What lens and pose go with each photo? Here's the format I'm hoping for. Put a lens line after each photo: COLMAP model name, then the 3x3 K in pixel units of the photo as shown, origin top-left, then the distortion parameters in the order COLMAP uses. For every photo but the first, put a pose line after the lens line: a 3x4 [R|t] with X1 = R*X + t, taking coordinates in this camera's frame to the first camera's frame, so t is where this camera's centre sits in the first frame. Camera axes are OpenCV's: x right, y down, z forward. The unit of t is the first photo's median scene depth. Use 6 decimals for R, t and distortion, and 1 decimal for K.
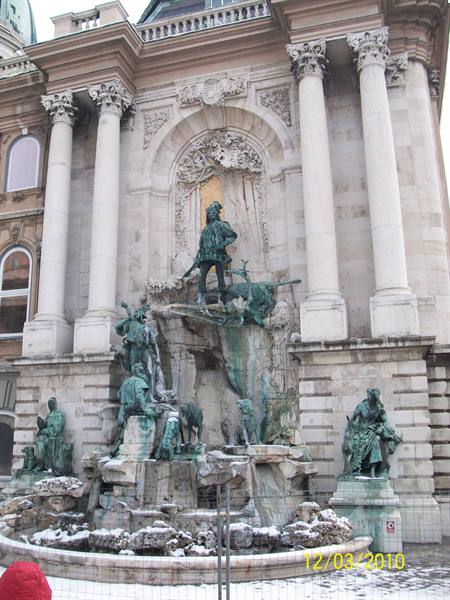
lens RADIAL K [[690.2, 0, 225.0], [0, 690.2, 300.0], [0, 0, 1]] dist [-0.198493, -0.024134]
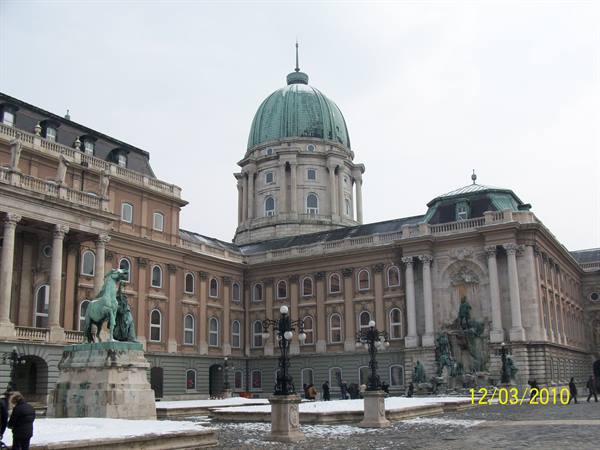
lens RADIAL K [[690.2, 0, 300.0], [0, 690.2, 225.0], [0, 0, 1]] dist [-0.198493, -0.024134]
pose [[0.965776, -0.065547, -0.250958, 0.067590], [0.060146, 0.997764, -0.029141, -0.442681], [0.252307, 0.013050, 0.967559, -2.309795]]
